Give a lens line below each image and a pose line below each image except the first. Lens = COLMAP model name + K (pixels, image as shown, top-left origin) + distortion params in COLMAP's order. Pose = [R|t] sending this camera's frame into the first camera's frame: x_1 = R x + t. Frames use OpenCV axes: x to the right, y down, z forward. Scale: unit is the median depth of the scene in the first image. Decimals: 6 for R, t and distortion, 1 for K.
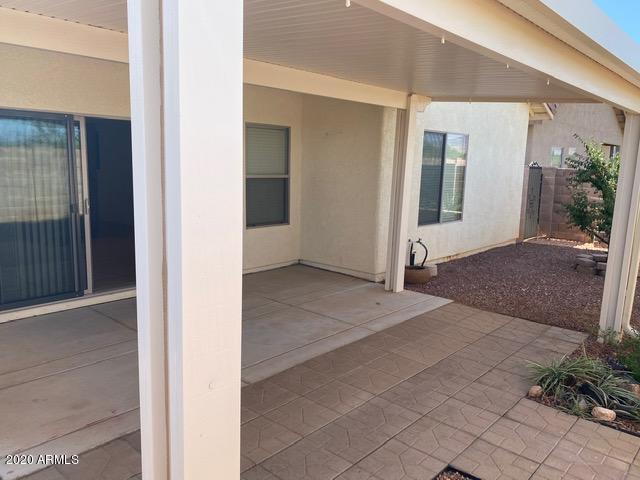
lens RADIAL K [[501.1, 0, 320.0], [0, 501.1, 240.0], [0, 0, 1]] dist [0.000585, 0.000294]
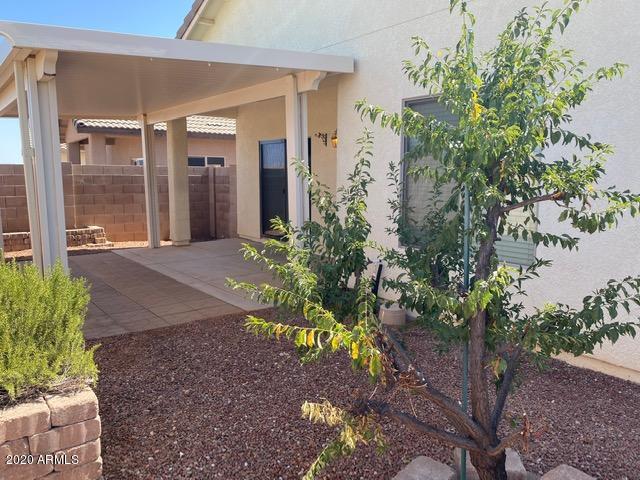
lens RADIAL K [[501.1, 0, 320.0], [0, 501.1, 240.0], [0, 0, 1]] dist [0.000585, 0.000294]
pose [[-0.179824, 0.104904, -0.978089, 1.272291], [-0.167293, 0.976552, 0.135496, -0.155036], [0.969369, 0.187993, -0.158057, 1.479601]]
